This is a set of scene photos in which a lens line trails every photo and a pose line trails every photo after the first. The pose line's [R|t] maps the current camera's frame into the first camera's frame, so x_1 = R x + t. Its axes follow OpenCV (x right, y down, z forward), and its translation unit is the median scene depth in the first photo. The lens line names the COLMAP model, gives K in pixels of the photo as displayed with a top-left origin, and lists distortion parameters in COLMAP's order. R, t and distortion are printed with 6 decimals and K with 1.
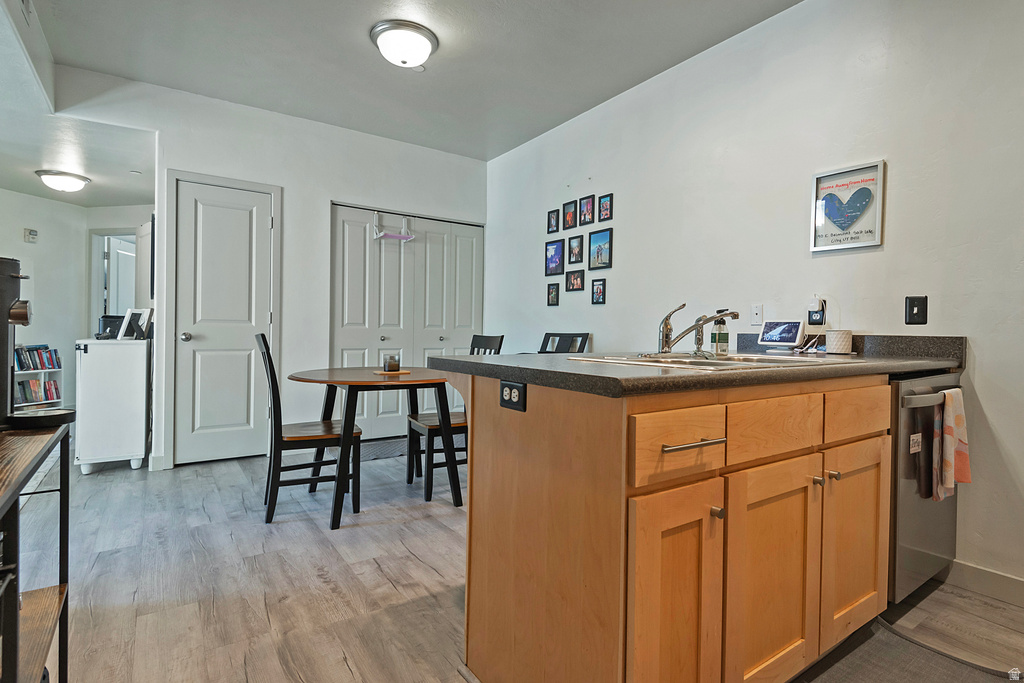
lens RADIAL K [[486.9, 0, 502.2], [0, 486.9, 330.4], [0, 0, 1]] dist [-0.000902, -0.003815]
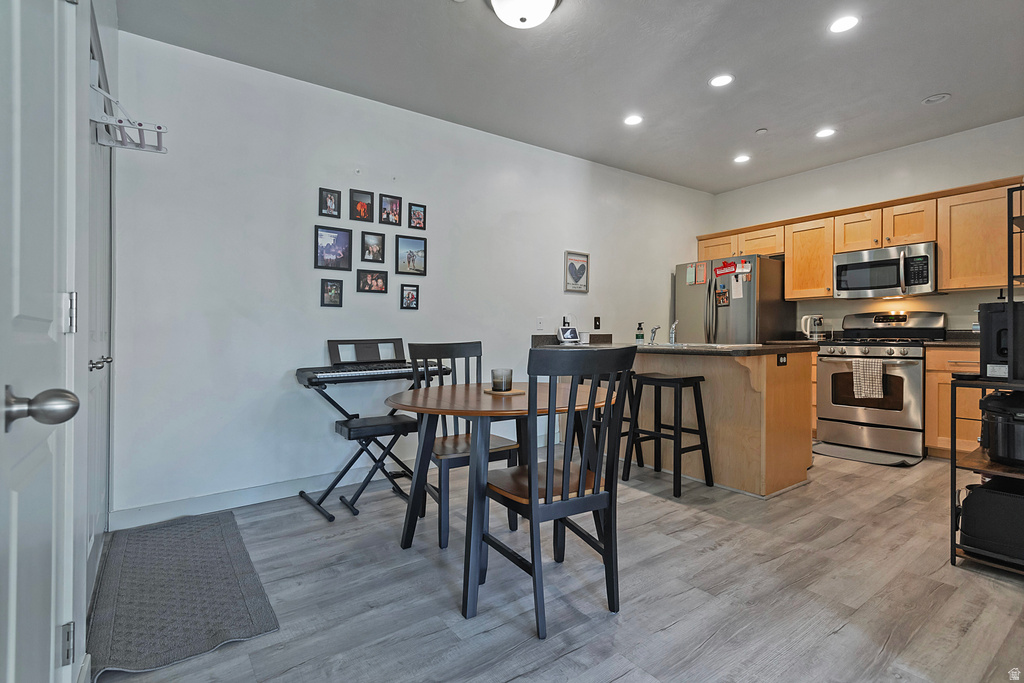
lens RADIAL K [[494.6, 0, 507.6], [0, 494.6, 337.3], [0, 0, 1]] dist [0.014191, -0.012132]
pose [[-0.000750, -0.017271, 0.999851, -1.383817], [0.009689, 0.999804, 0.017277, -0.019251], [-0.999953, 0.009700, -0.000582, 1.332668]]
